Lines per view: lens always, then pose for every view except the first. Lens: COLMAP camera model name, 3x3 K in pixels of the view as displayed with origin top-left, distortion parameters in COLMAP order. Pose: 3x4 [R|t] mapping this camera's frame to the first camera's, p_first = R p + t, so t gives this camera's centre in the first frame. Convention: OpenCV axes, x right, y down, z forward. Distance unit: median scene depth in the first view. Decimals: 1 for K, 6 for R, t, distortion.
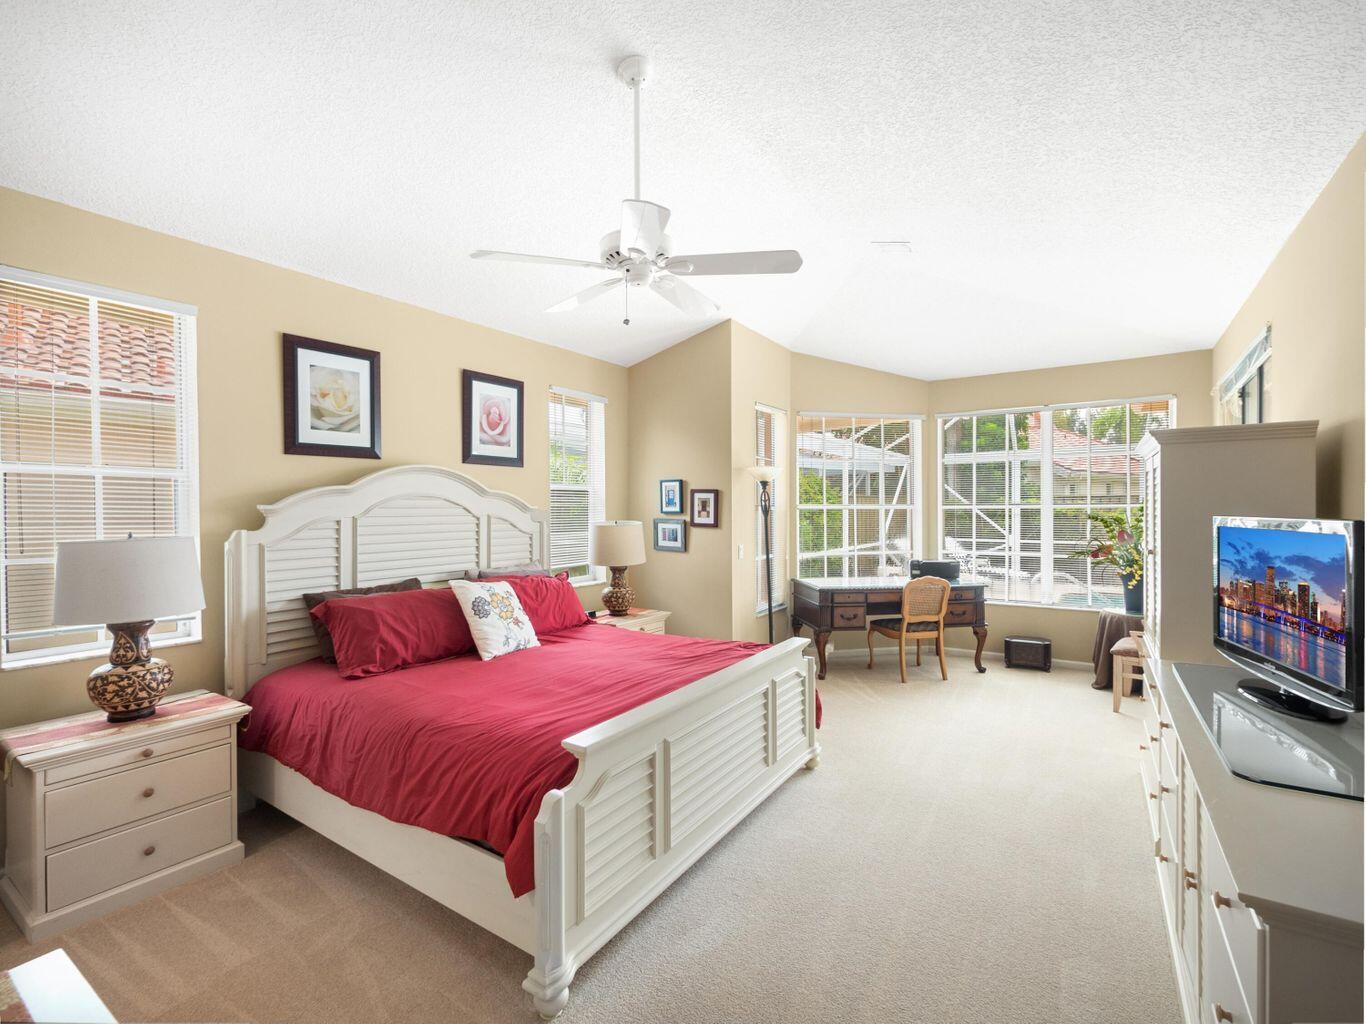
lens RADIAL K [[611.5, 0, 683.0], [0, 611.5, 512.0], [0, 0, 1]] dist [0.000155, -0.000134]
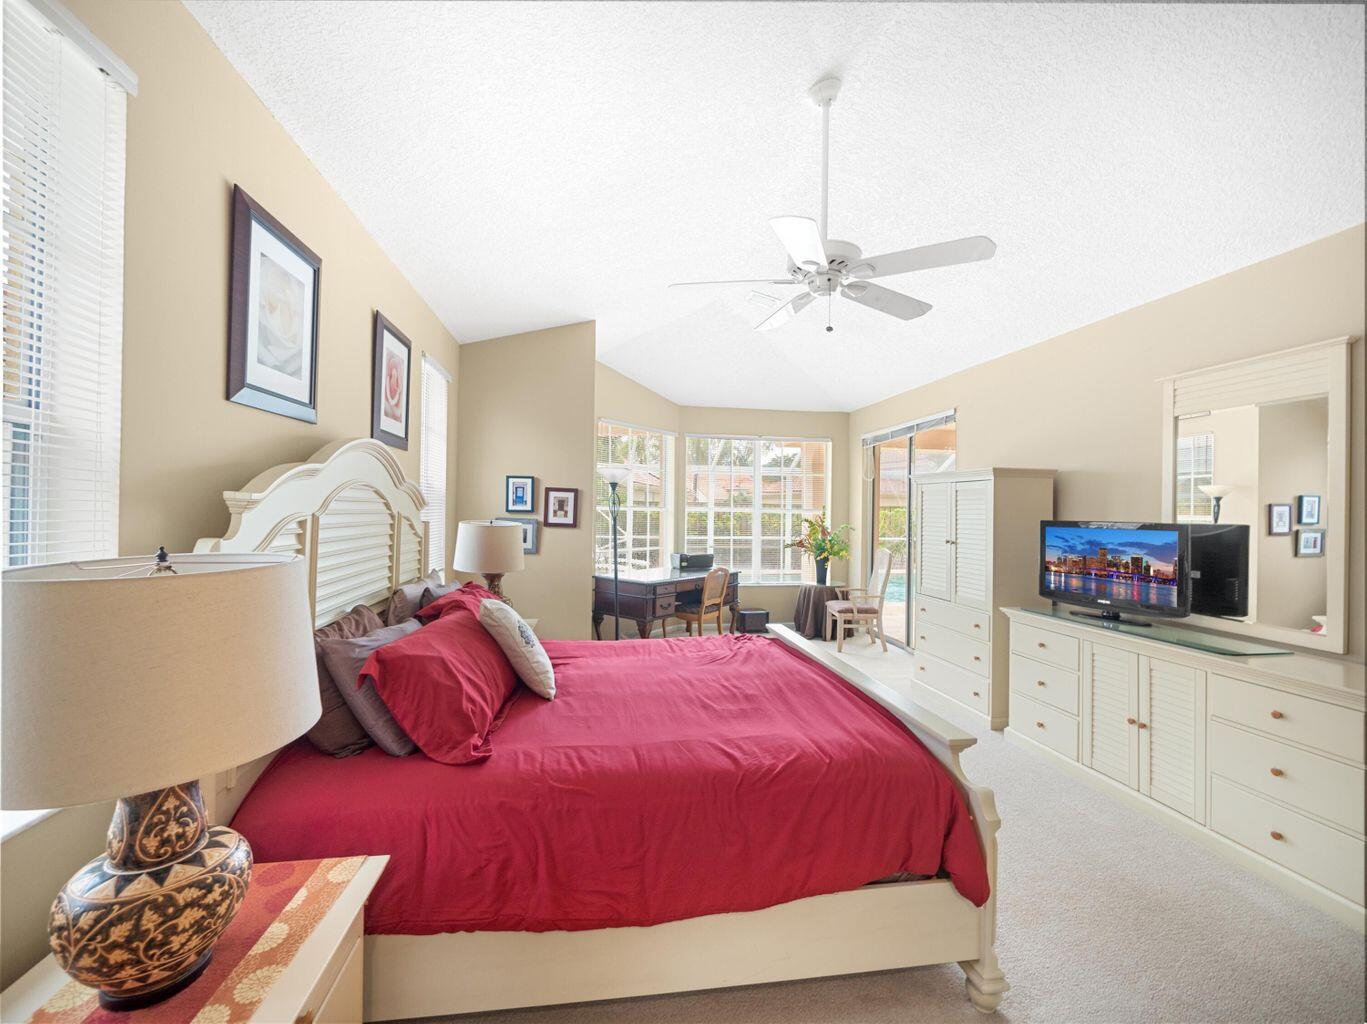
lens RADIAL K [[562.5, 0, 680.2], [0, 562.5, 504.3], [0, 0, 1]] dist [-0.001422, 0.000139]
pose [[0.747004, 0.022206, 0.664448, -0.525685], [-0.013972, 0.999746, -0.017702, 0.002141], [-0.664672, 0.003940, 0.747125, 0.268840]]
